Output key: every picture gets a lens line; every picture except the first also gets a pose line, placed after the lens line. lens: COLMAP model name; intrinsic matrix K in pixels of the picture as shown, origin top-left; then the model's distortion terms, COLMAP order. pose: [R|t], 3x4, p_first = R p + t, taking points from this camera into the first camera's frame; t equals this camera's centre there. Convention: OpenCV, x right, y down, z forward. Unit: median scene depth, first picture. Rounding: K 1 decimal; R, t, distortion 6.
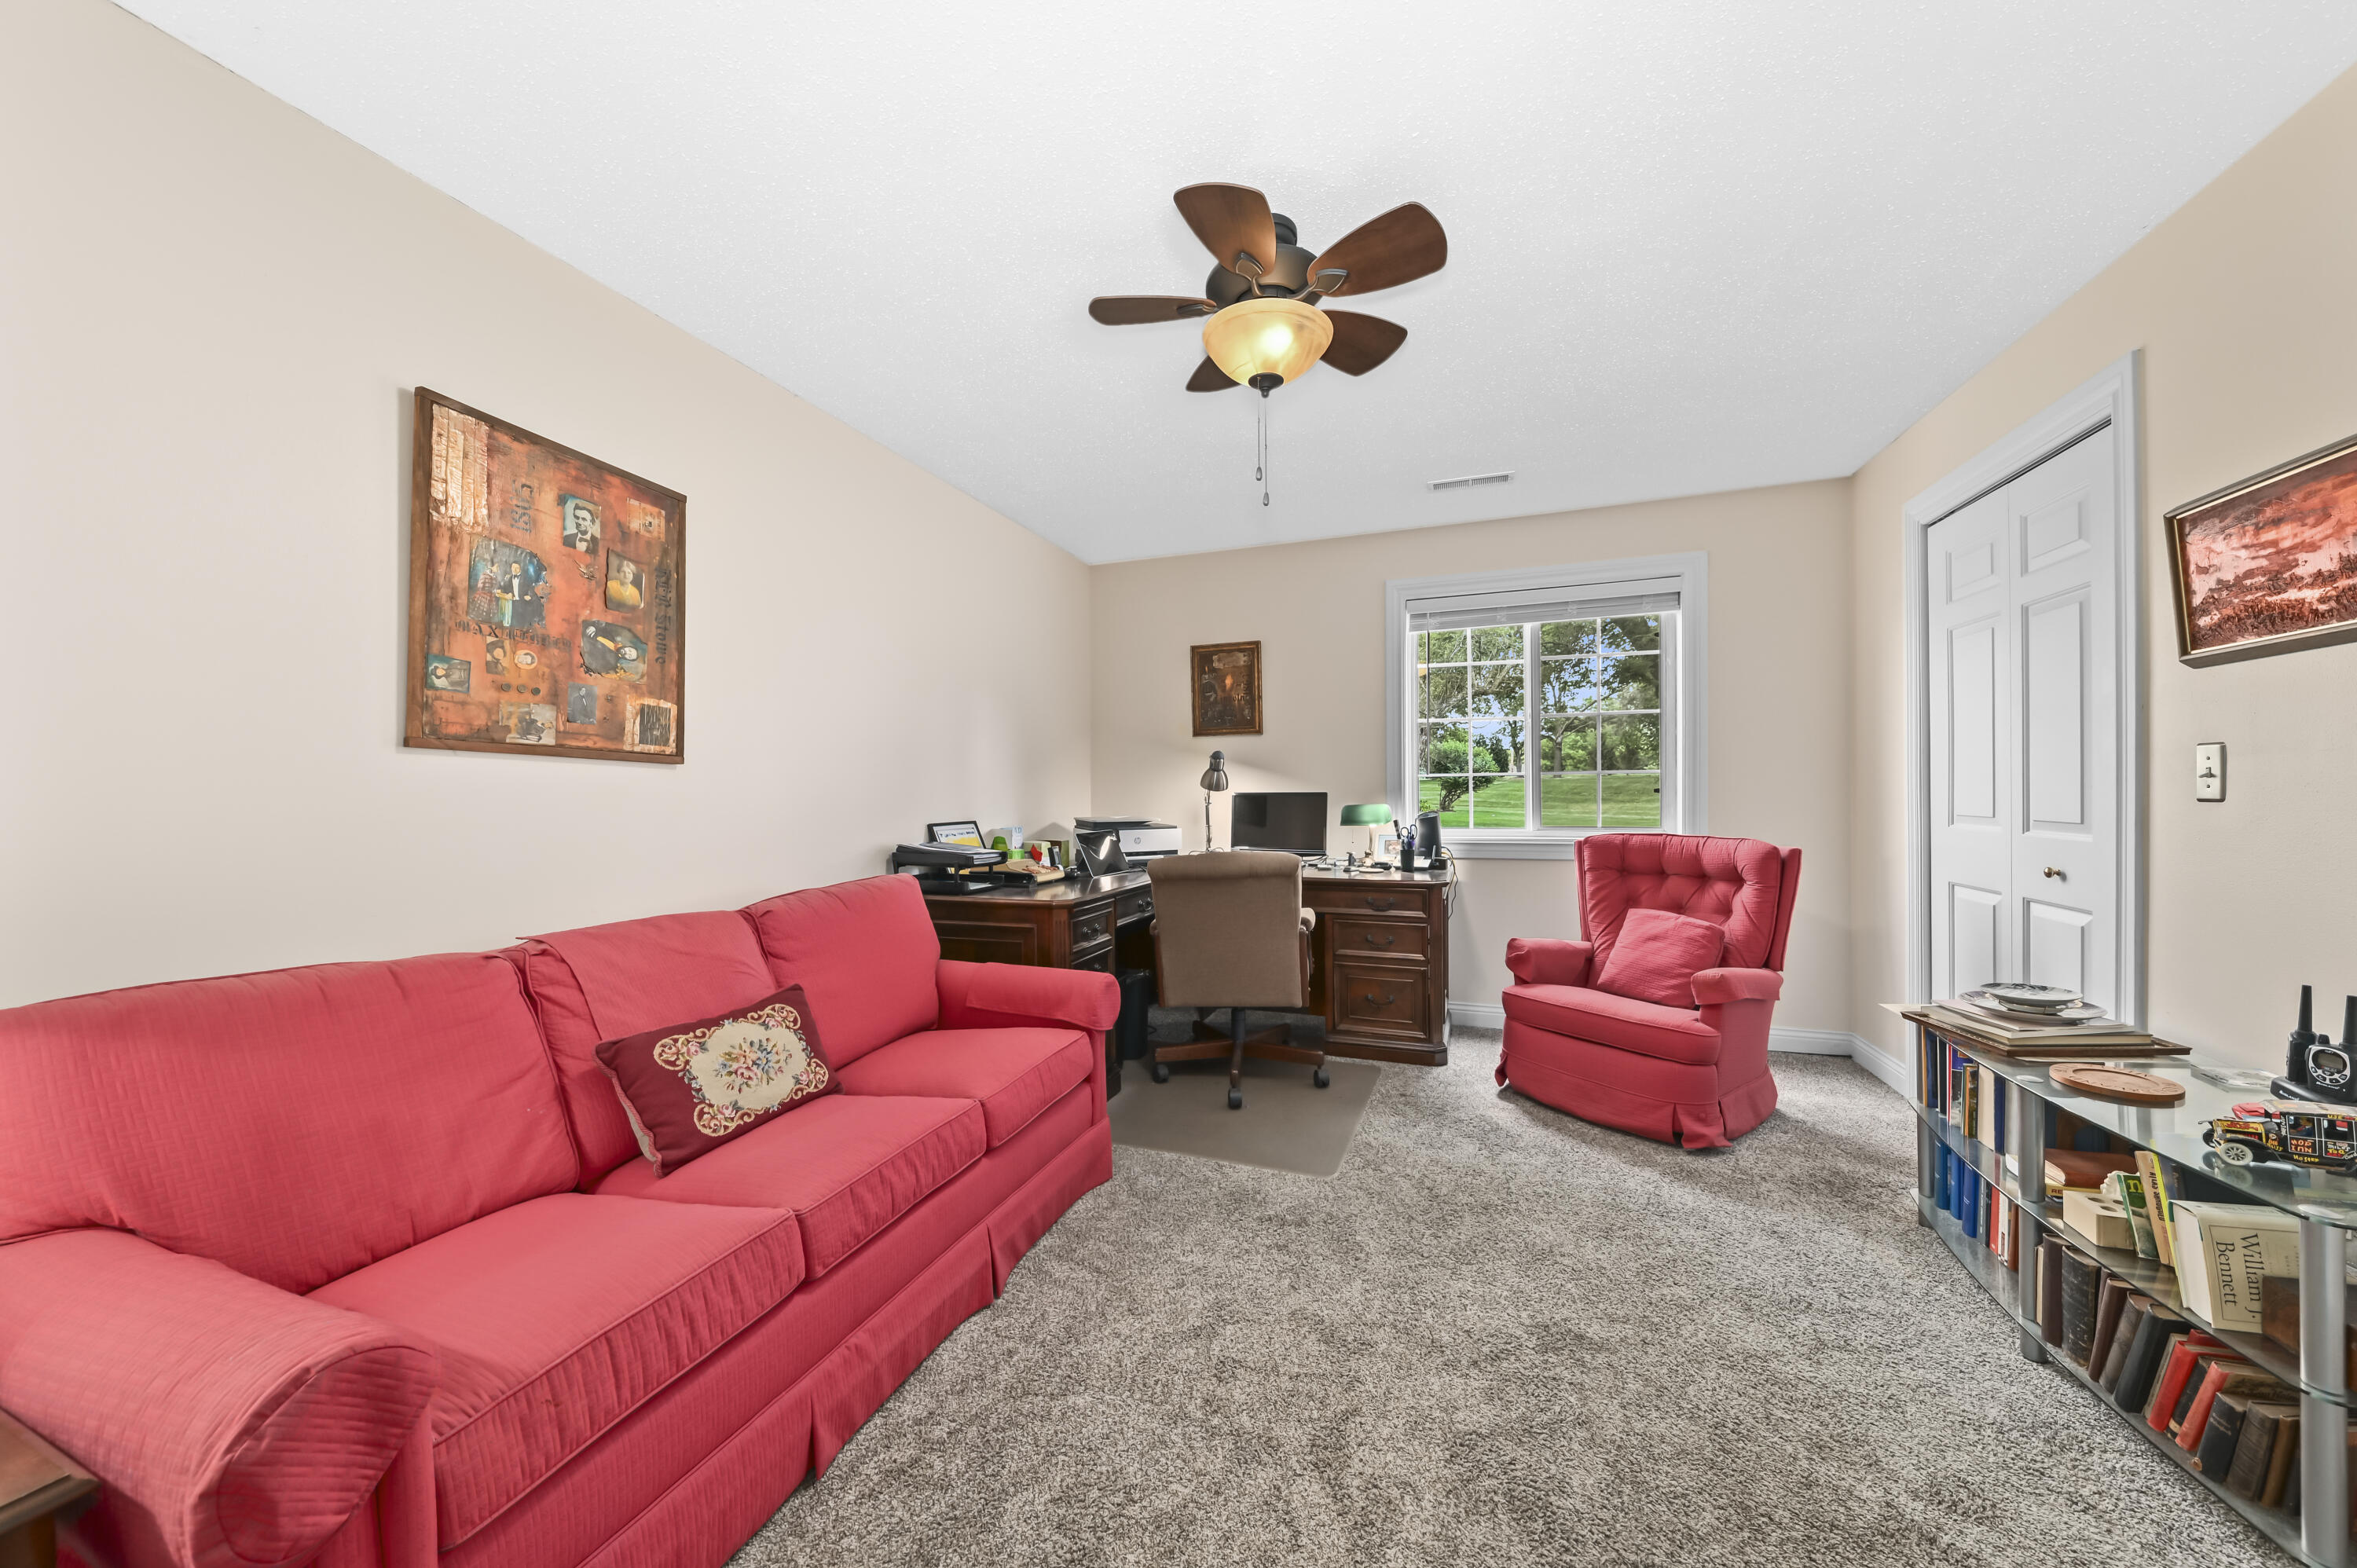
lens RADIAL K [[804.6, 0, 1181.9], [0, 804.6, 790.4], [0, 0, 1]] dist [0.007899, -0.006387]
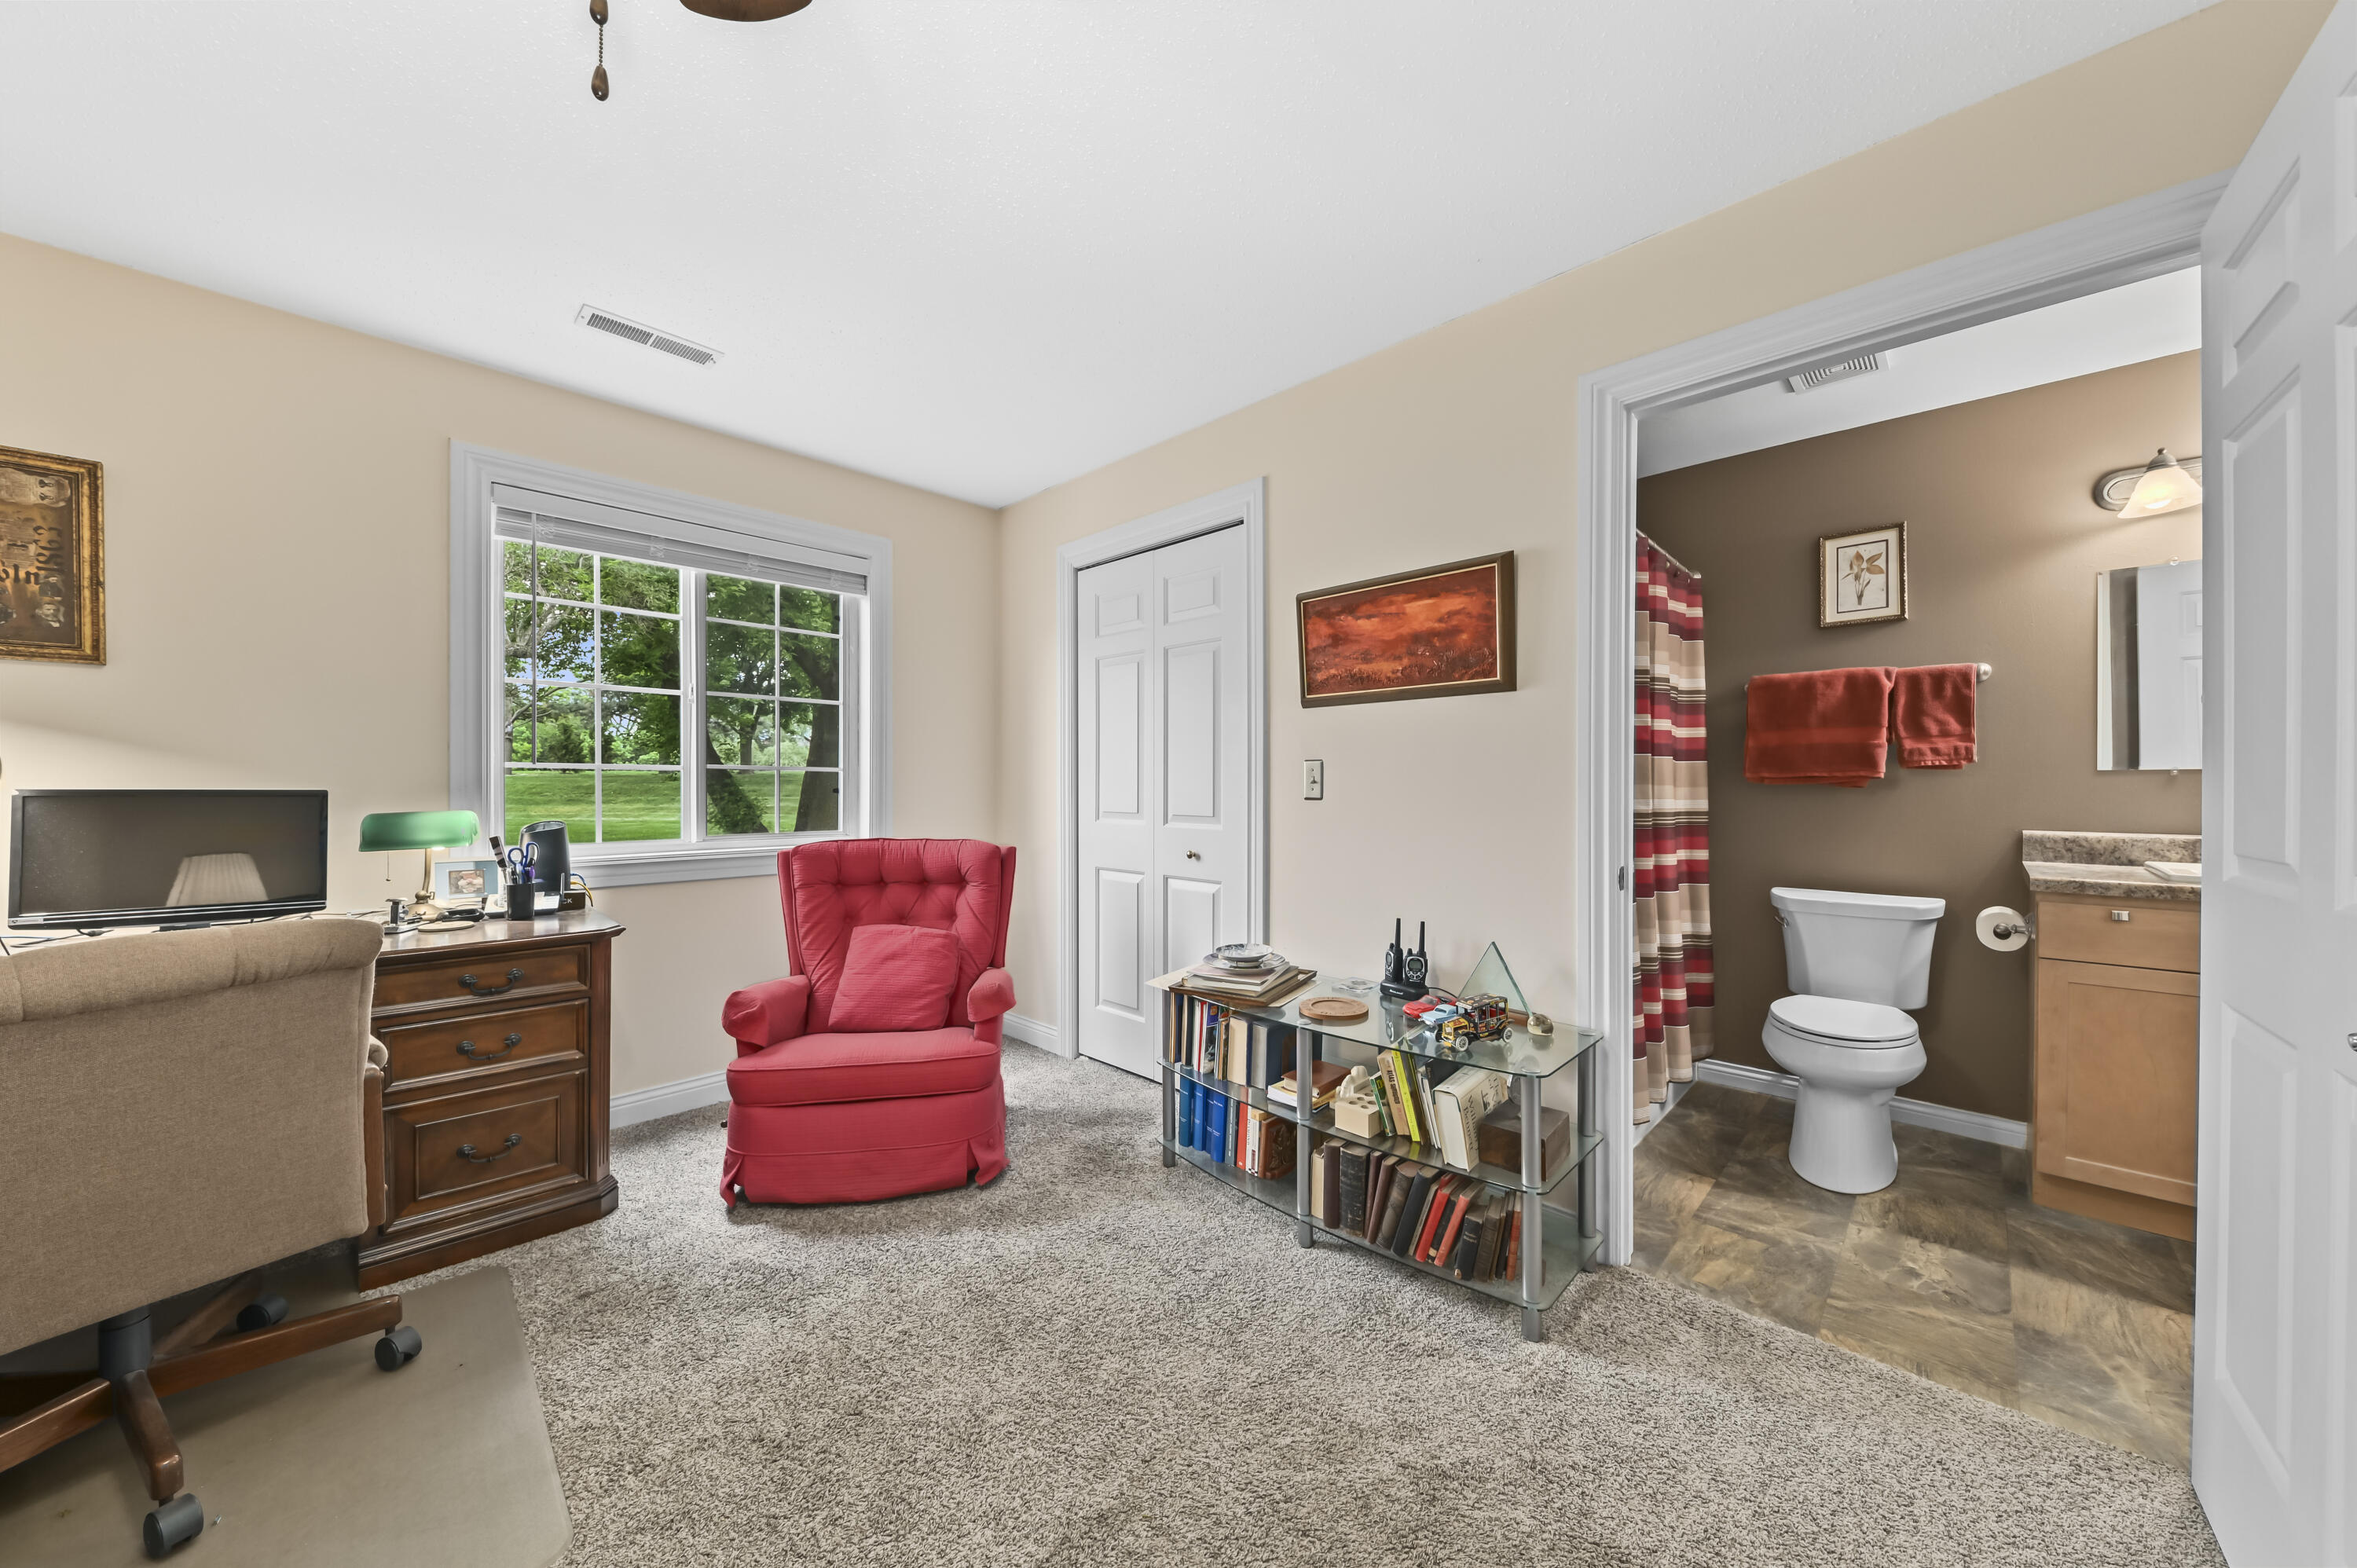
lens RADIAL K [[804.6, 0, 1181.9], [0, 804.6, 790.4], [0, 0, 1]] dist [0.007899, -0.006387]
pose [[0.413229, 0.005281, 0.910612, -0.090091], [-0.005396, 0.999980, -0.003351, 0.001640], [-0.910611, -0.003528, 0.413249, 0.347501]]
